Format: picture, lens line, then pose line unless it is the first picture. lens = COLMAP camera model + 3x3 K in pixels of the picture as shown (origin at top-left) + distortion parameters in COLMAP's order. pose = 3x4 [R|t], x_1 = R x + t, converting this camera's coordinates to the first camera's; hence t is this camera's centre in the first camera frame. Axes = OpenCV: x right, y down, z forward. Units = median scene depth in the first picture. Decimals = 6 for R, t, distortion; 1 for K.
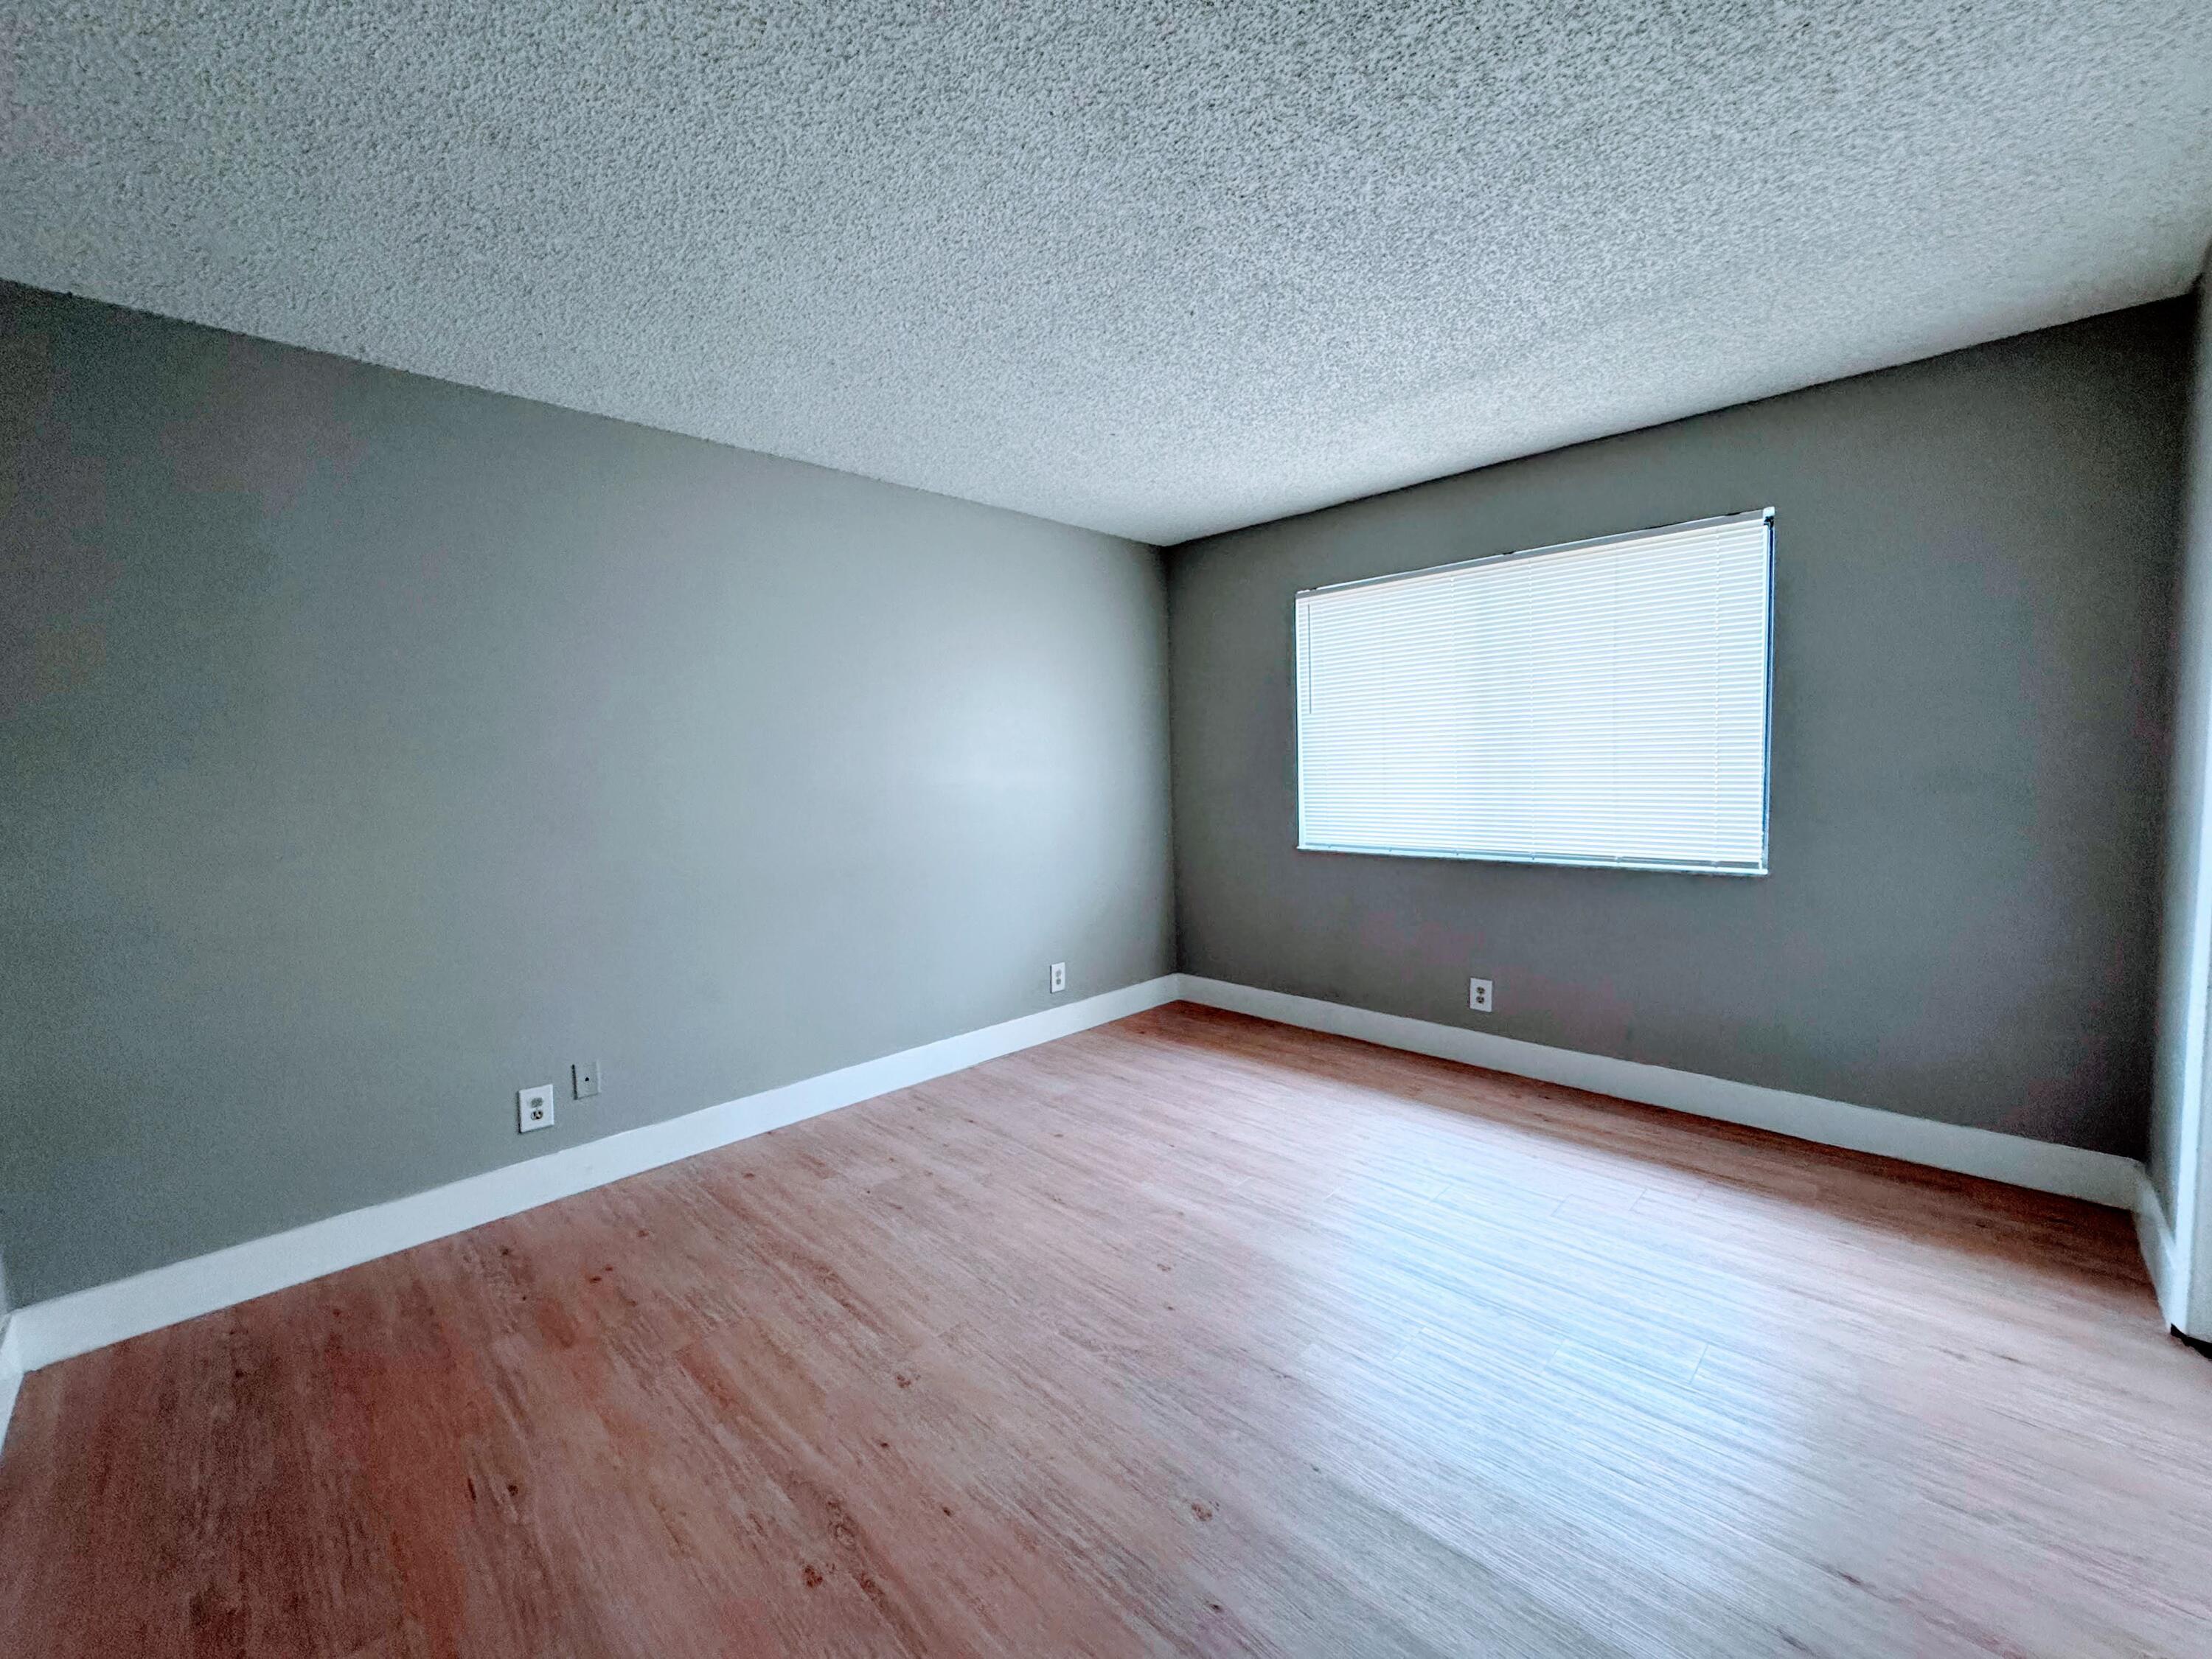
lens RADIAL K [[888.2, 0, 1106.0], [0, 888.2, 829.5], [0, 0, 1]] dist [0.000598, 0.000015]
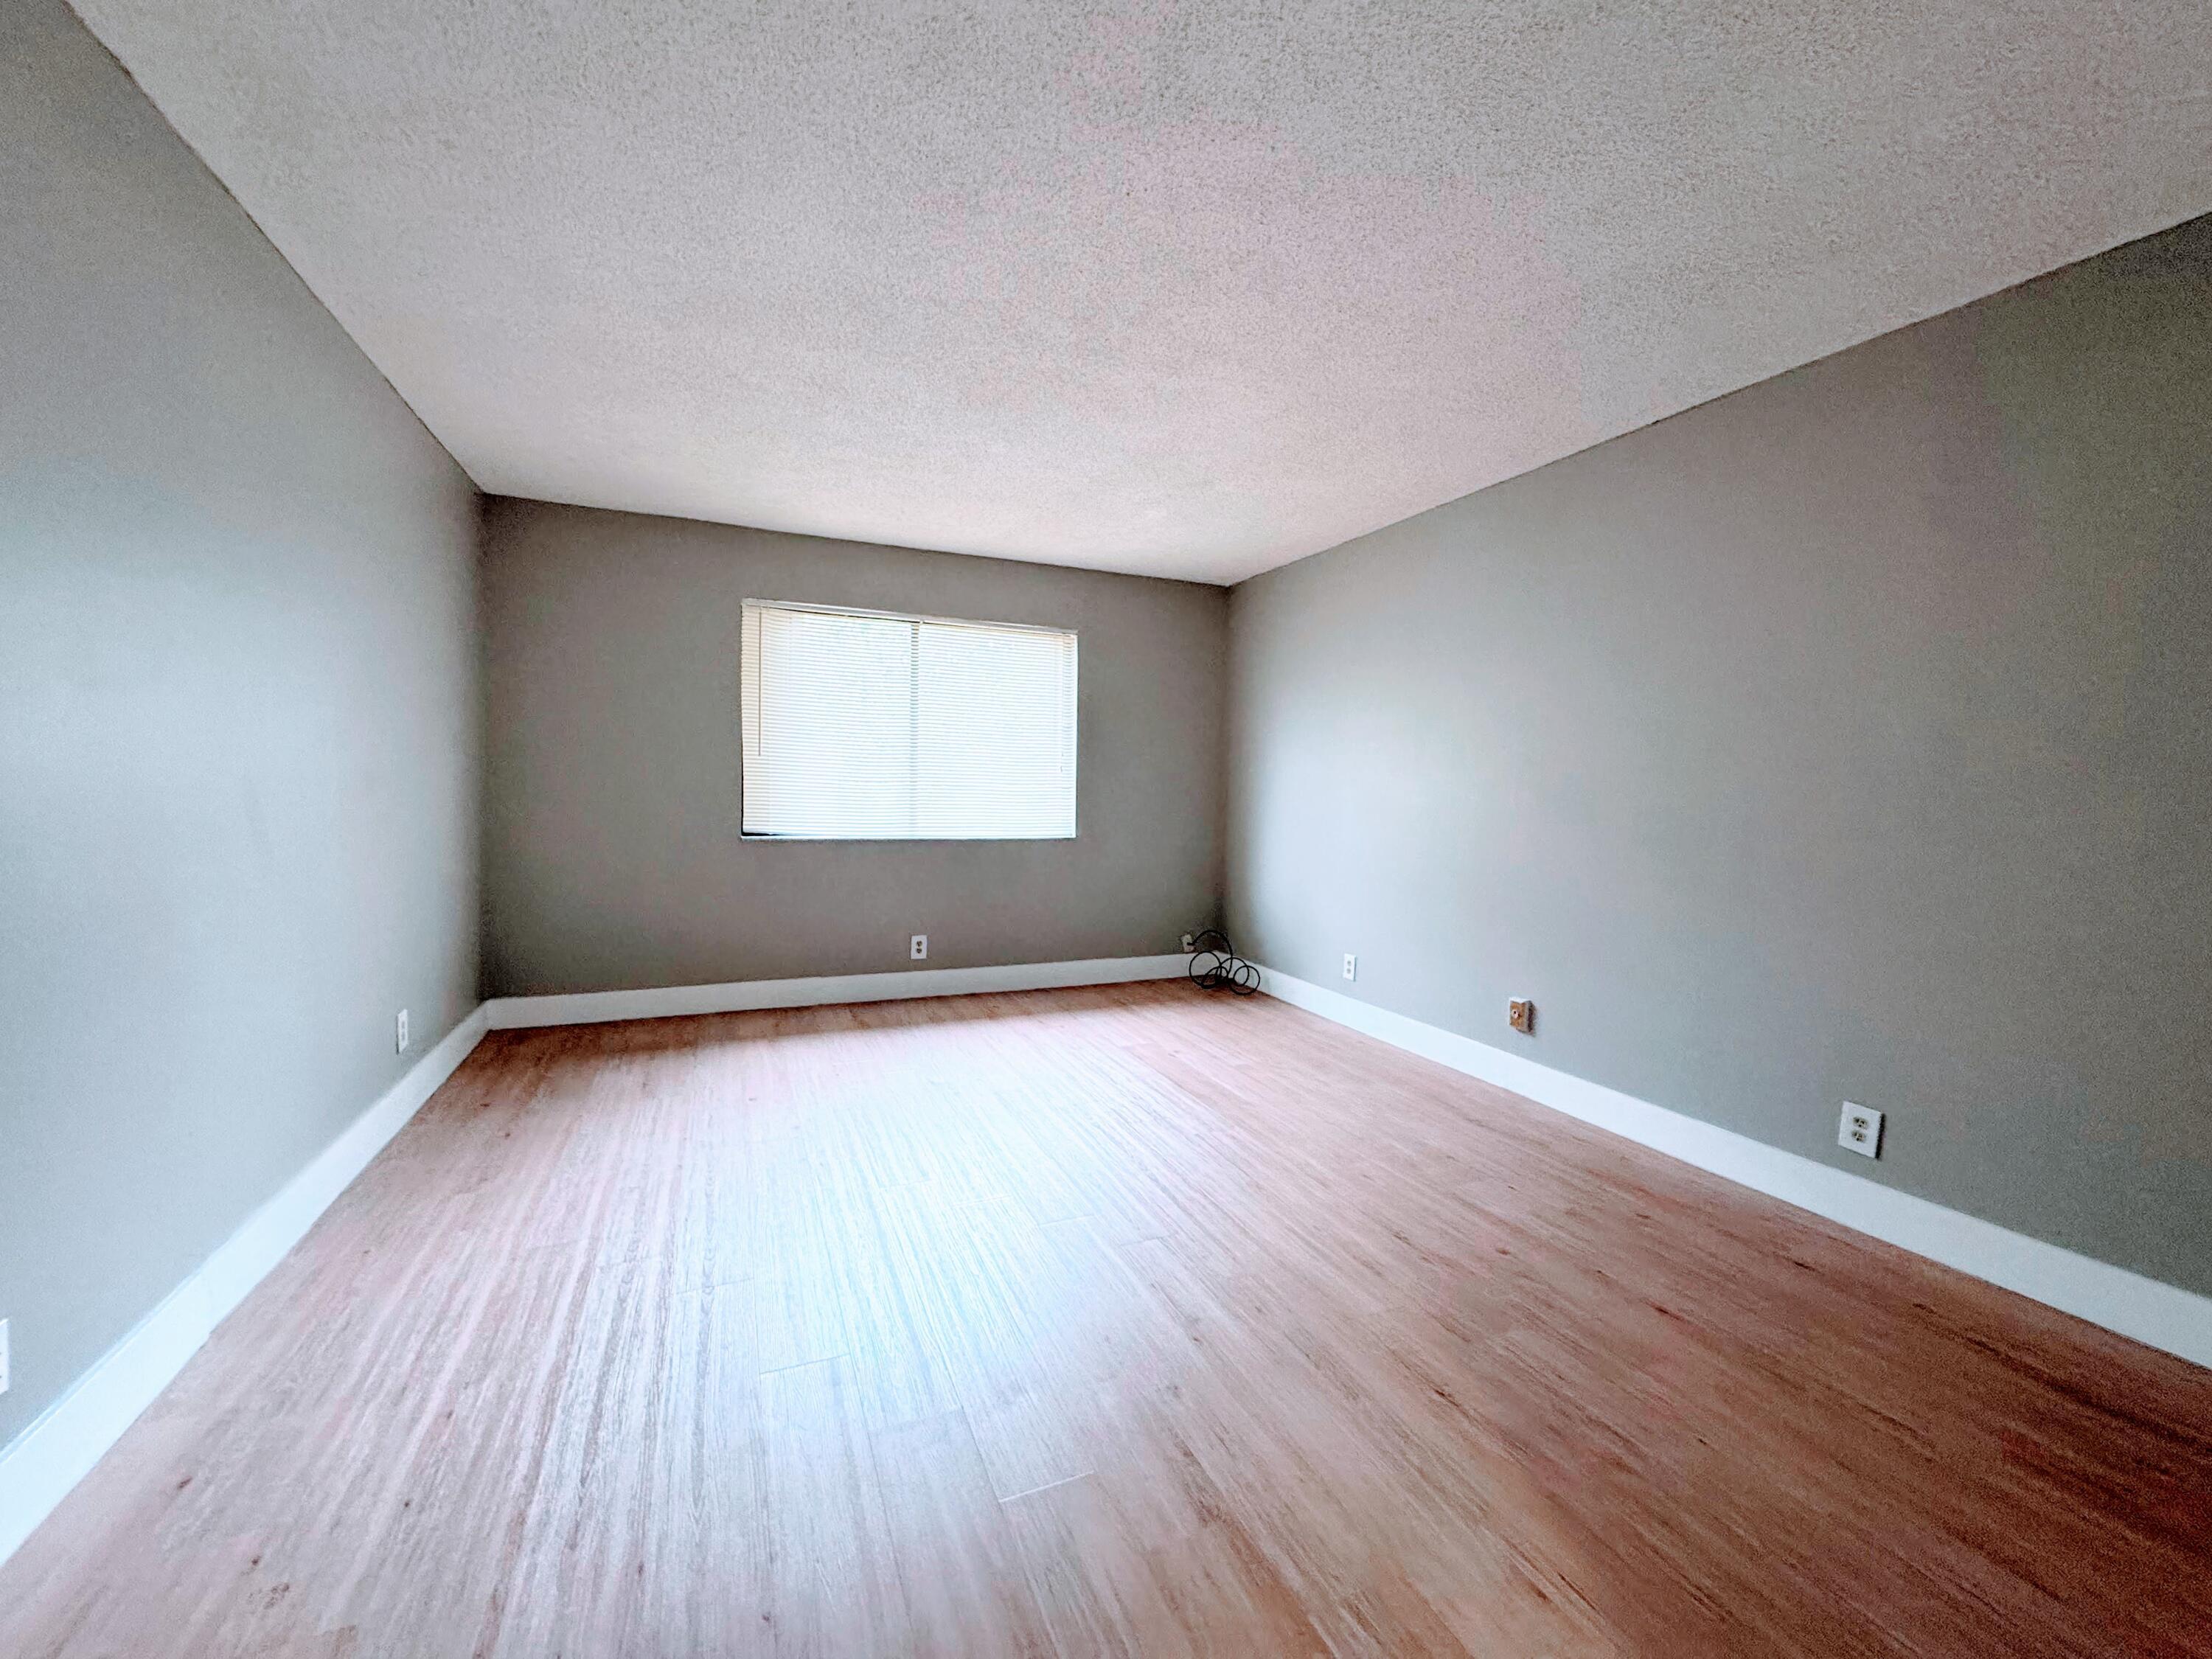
lens RADIAL K [[888.2, 0, 1106.0], [0, 888.2, 829.5], [0, 0, 1]] dist [0.000598, 0.000015]
pose [[0.430066, -0.049337, 0.901449, -0.647065], [0.024755, 0.998775, 0.042854, -0.040190], [-0.902458, 0.003885, 0.430760, 0.167808]]
